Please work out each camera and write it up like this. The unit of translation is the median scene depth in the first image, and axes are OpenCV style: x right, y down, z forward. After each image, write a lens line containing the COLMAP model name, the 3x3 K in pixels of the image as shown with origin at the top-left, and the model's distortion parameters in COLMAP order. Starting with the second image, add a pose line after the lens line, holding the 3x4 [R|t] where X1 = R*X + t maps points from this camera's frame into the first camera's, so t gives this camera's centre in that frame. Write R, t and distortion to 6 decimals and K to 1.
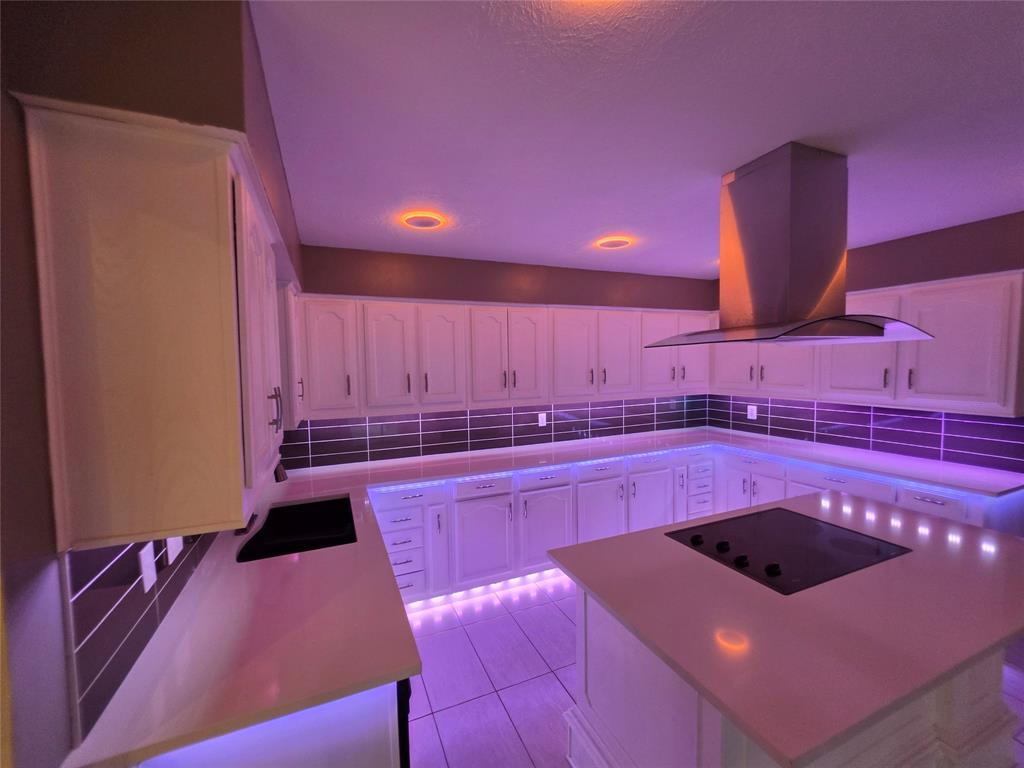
lens RADIAL K [[411.3, 0, 506.2], [0, 411.3, 380.3], [0, 0, 1]] dist [-0.004133, 0.000873]
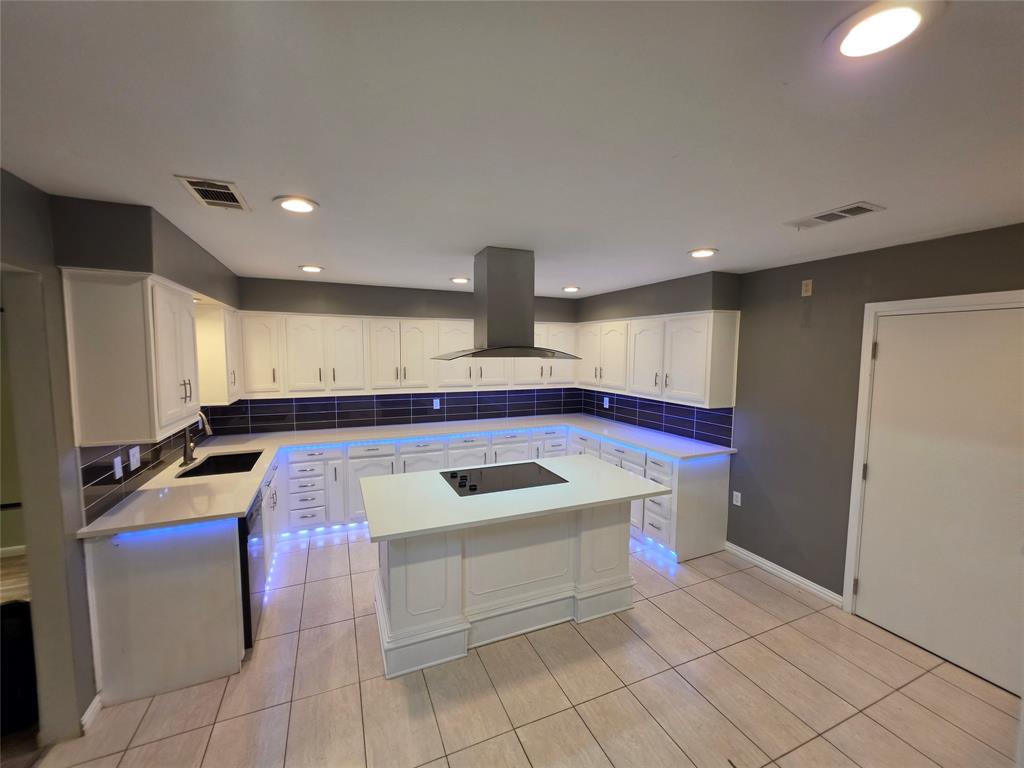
lens RADIAL K [[411.3, 0, 510.8], [0, 411.3, 380.2], [0, 0, 1]] dist [-0.004133, 0.000873]
pose [[0.999631, 0.026049, 0.007708, 0.386560], [-0.026270, 0.999197, 0.030245, -0.031870], [-0.006914, -0.030436, 0.999513, -0.380833]]
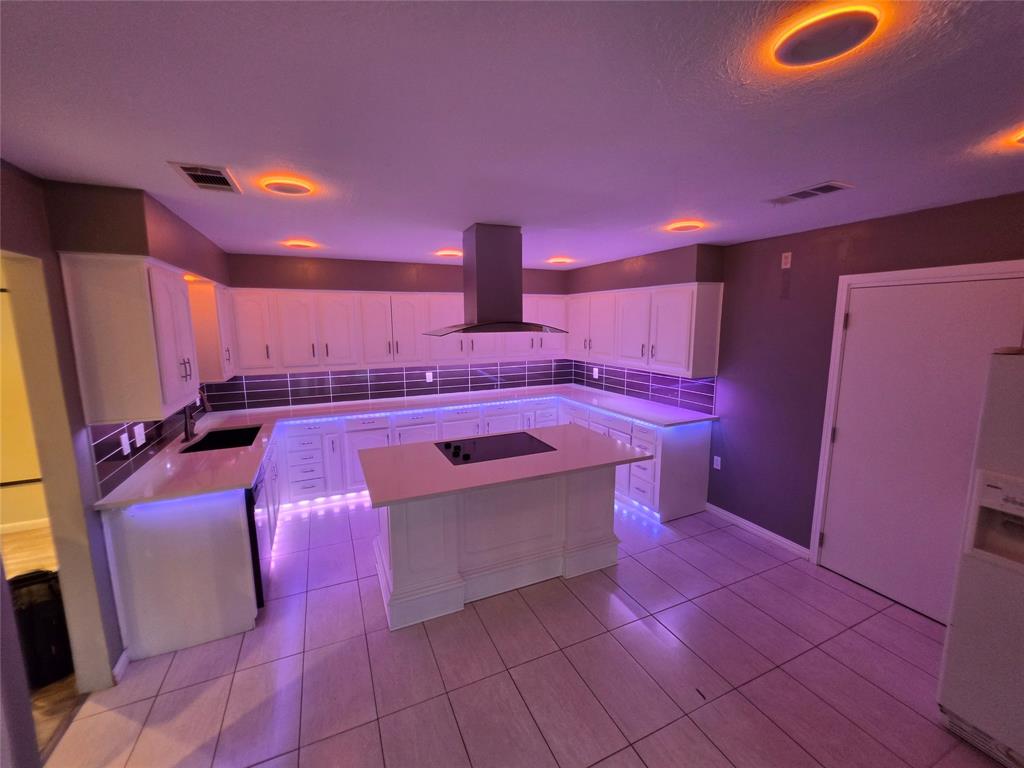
lens RADIAL K [[411.3, 0, 508.8], [0, 411.3, 376.5], [0, 0, 1]] dist [-0.004133, 0.000873]
pose [[0.999702, 0.009678, 0.022404, 0.391295], [-0.011708, 0.995660, 0.092324, -0.039964], [-0.021414, -0.092558, 0.995477, -0.414541]]
